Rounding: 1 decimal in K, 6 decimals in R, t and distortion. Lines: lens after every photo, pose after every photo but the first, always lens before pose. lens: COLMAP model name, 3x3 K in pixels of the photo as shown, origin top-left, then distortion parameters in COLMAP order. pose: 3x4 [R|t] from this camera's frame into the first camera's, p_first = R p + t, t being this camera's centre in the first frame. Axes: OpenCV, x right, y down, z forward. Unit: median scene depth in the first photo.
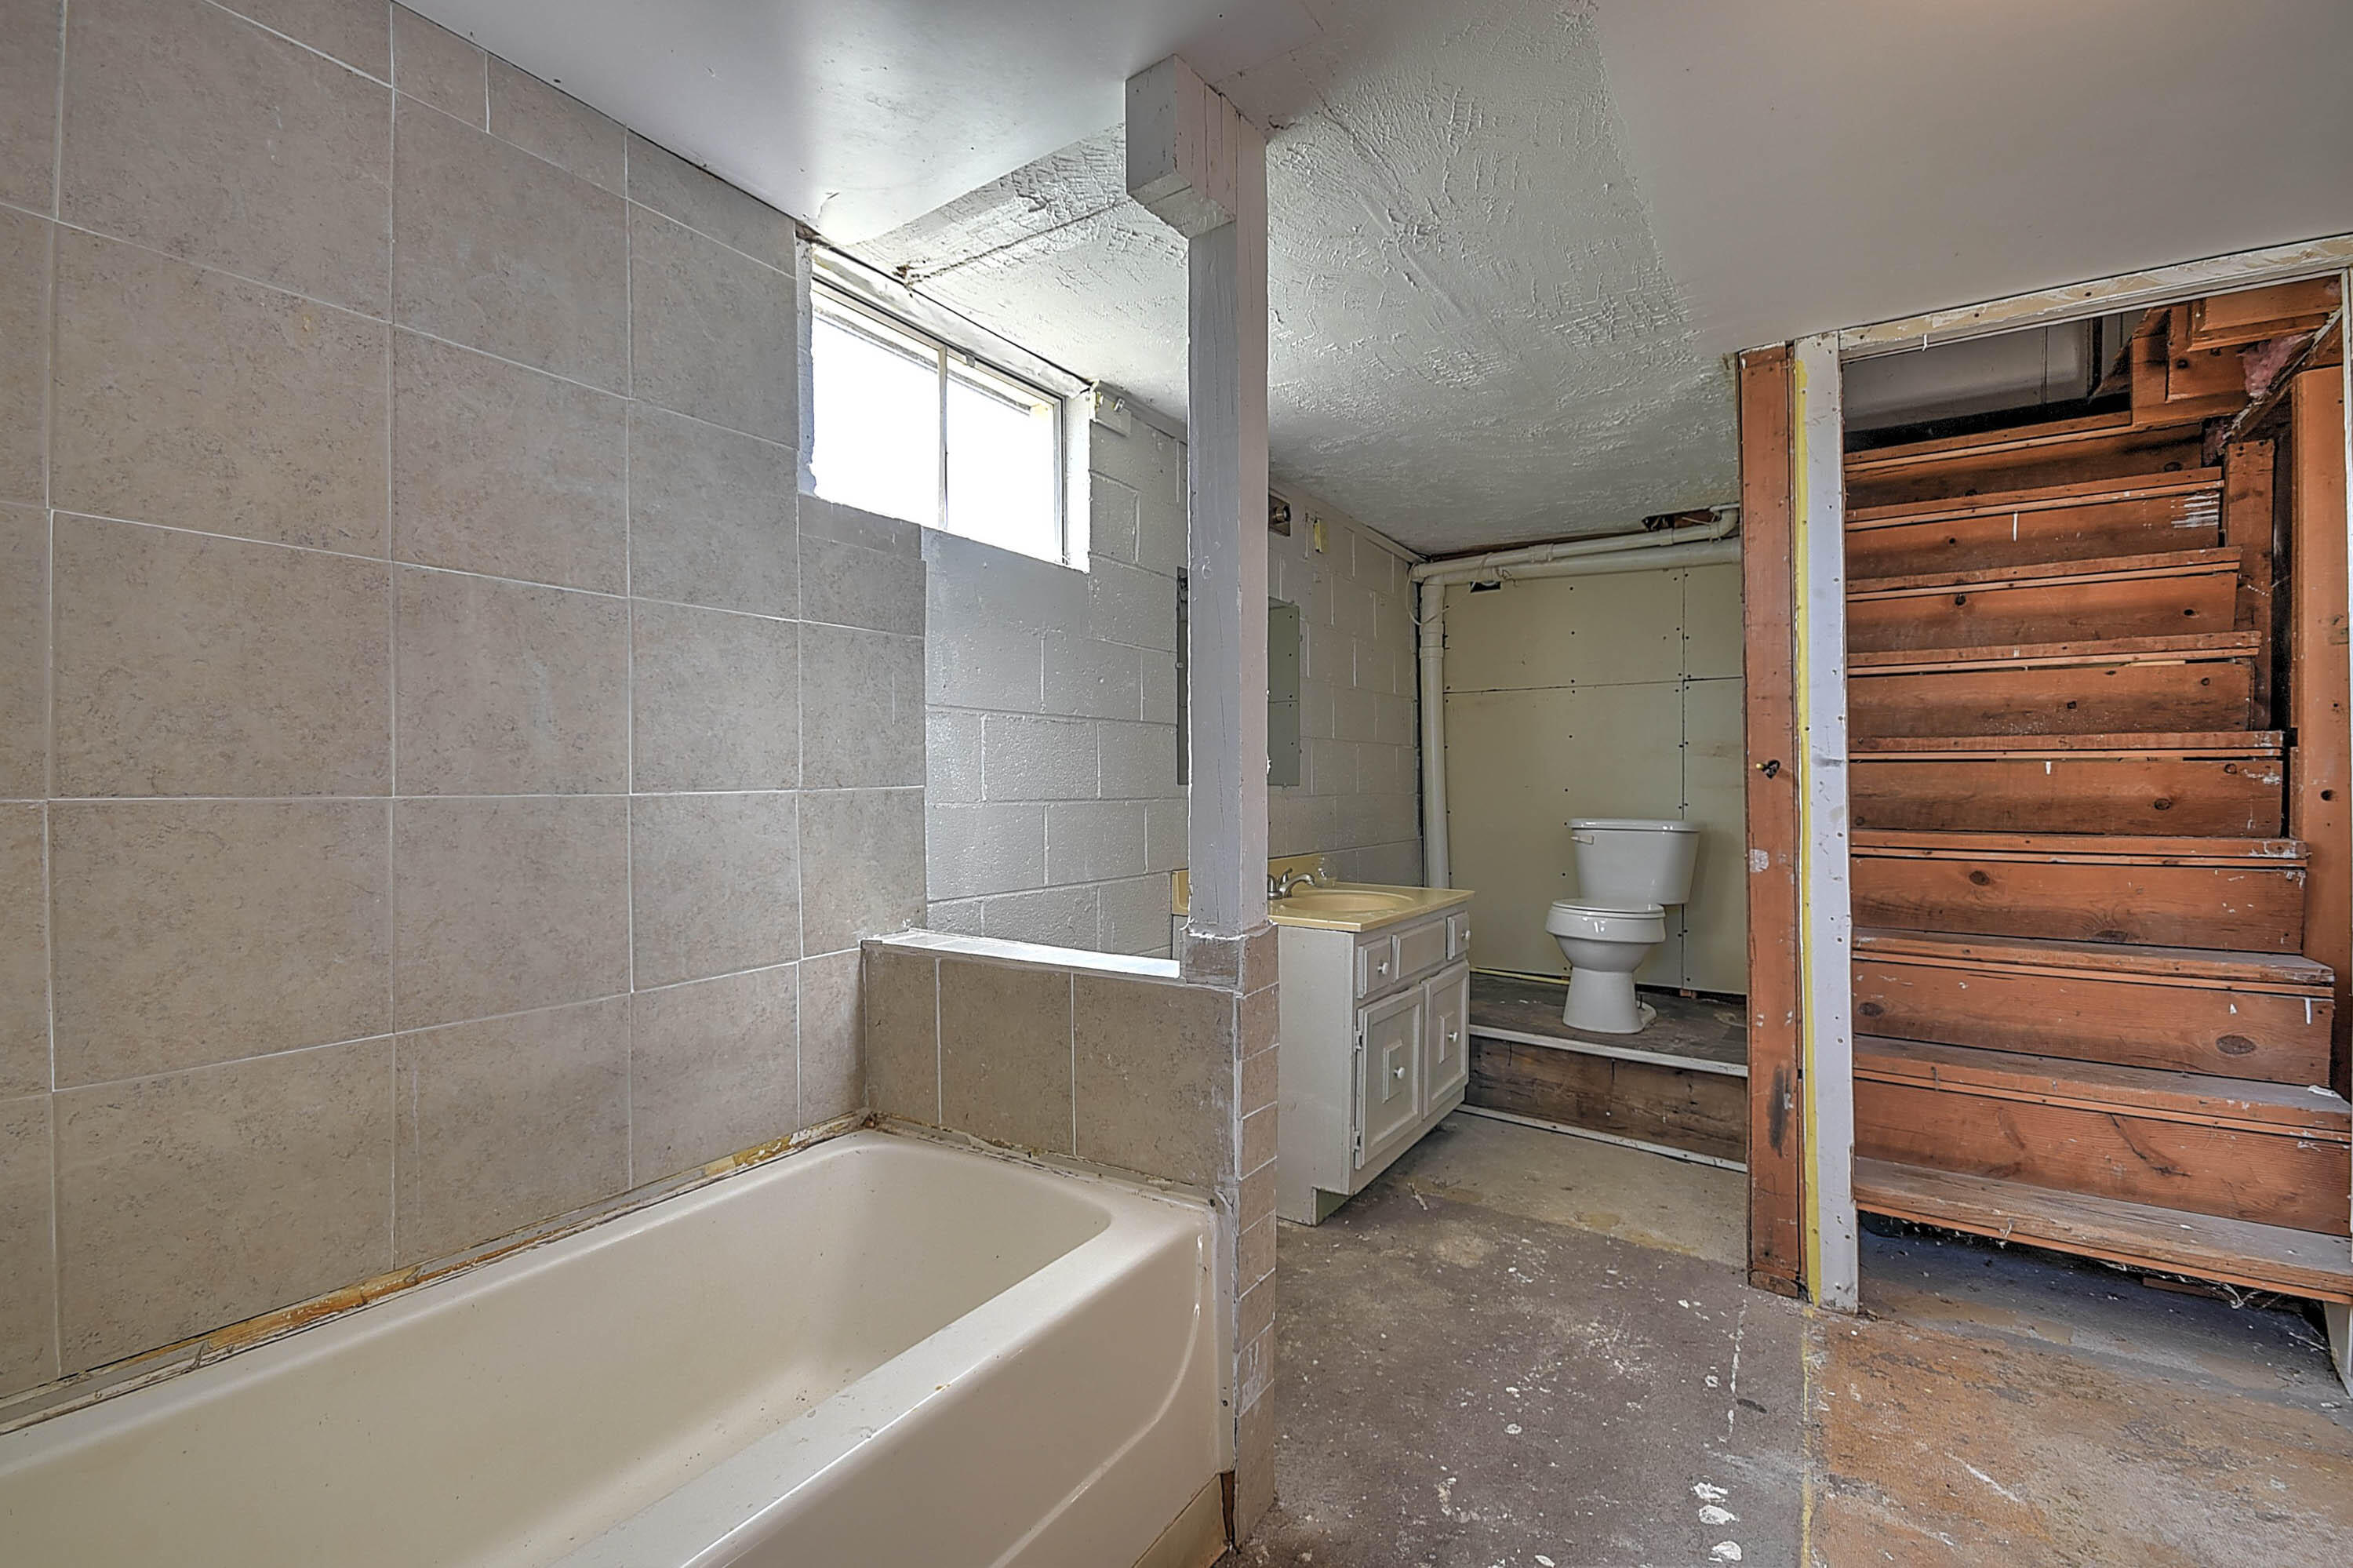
lens RADIAL K [[1027.0, 0, 1178.9], [0, 1027.0, 781.2], [0, 0, 1]] dist [0.011830, -0.009529]
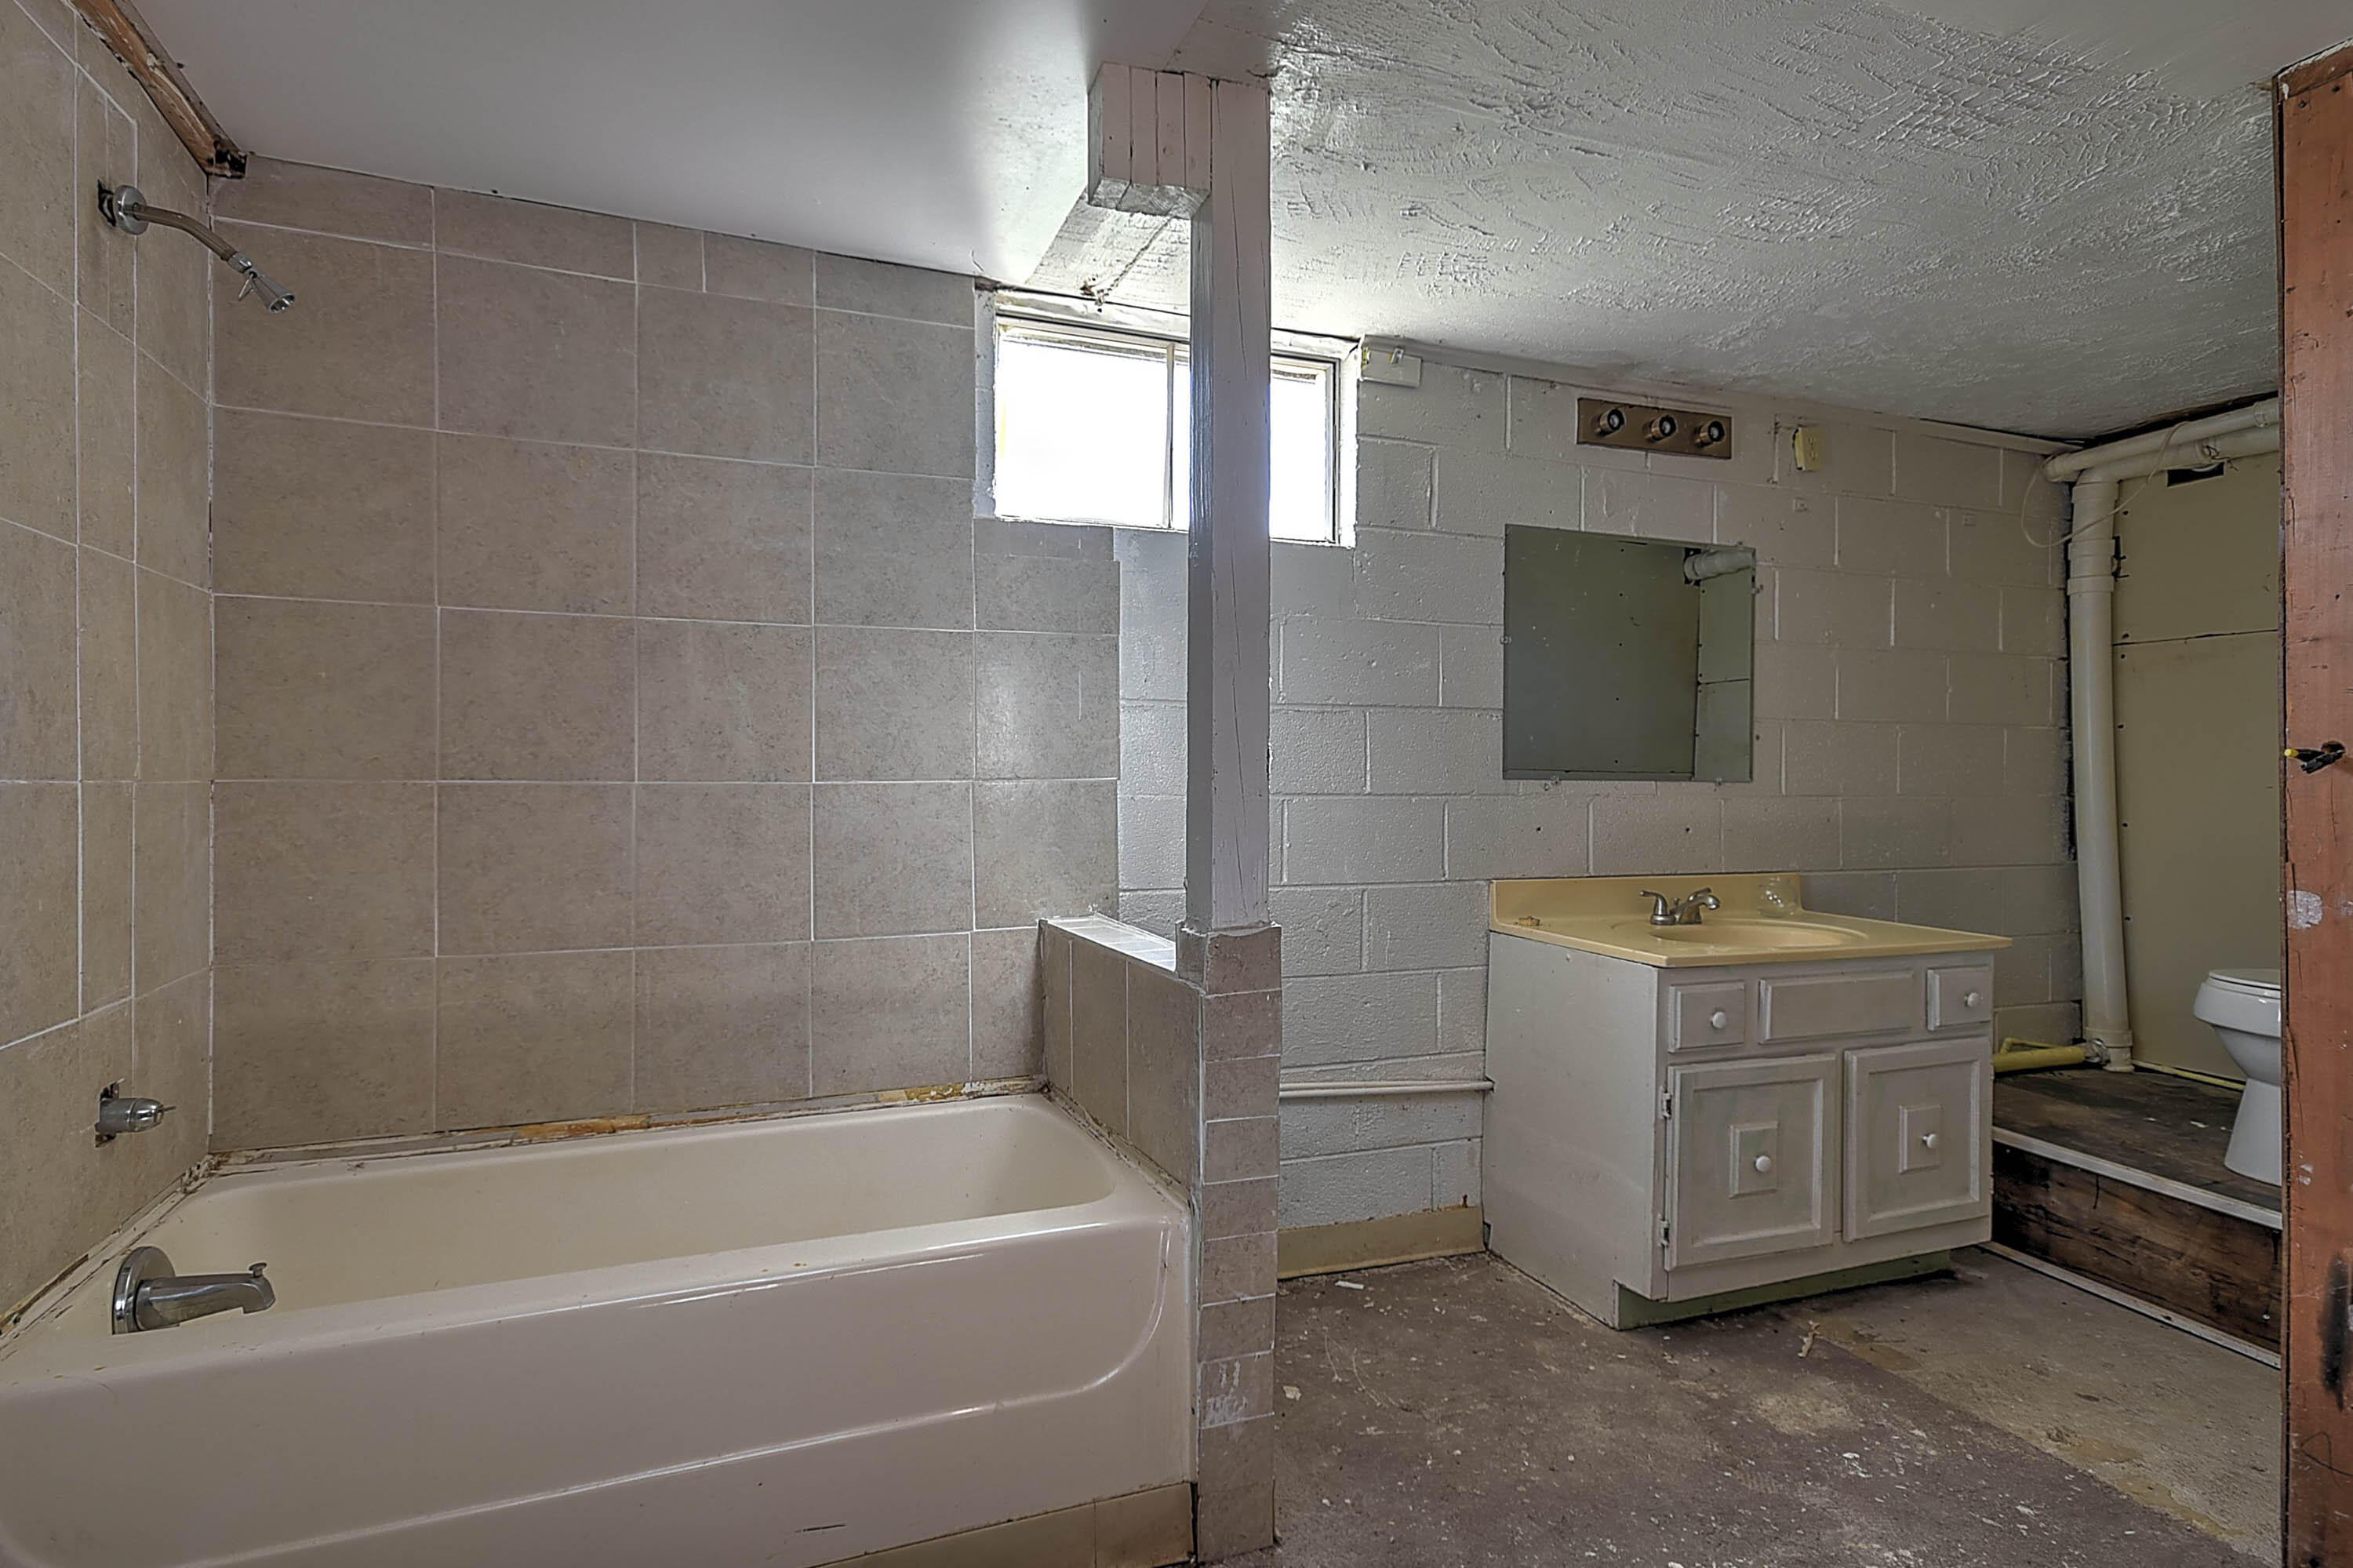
lens RADIAL K [[1204.2, 0, 1182.3], [0, 1204.2, 775.5], [0, 0, 1]] dist [0.016410, 0.001924]
pose [[0.818798, 0.004012, -0.574067, 0.584872], [-0.004275, 0.999990, 0.000891, 0.000909], [0.574065, 0.001724, 0.818808, 0.046716]]
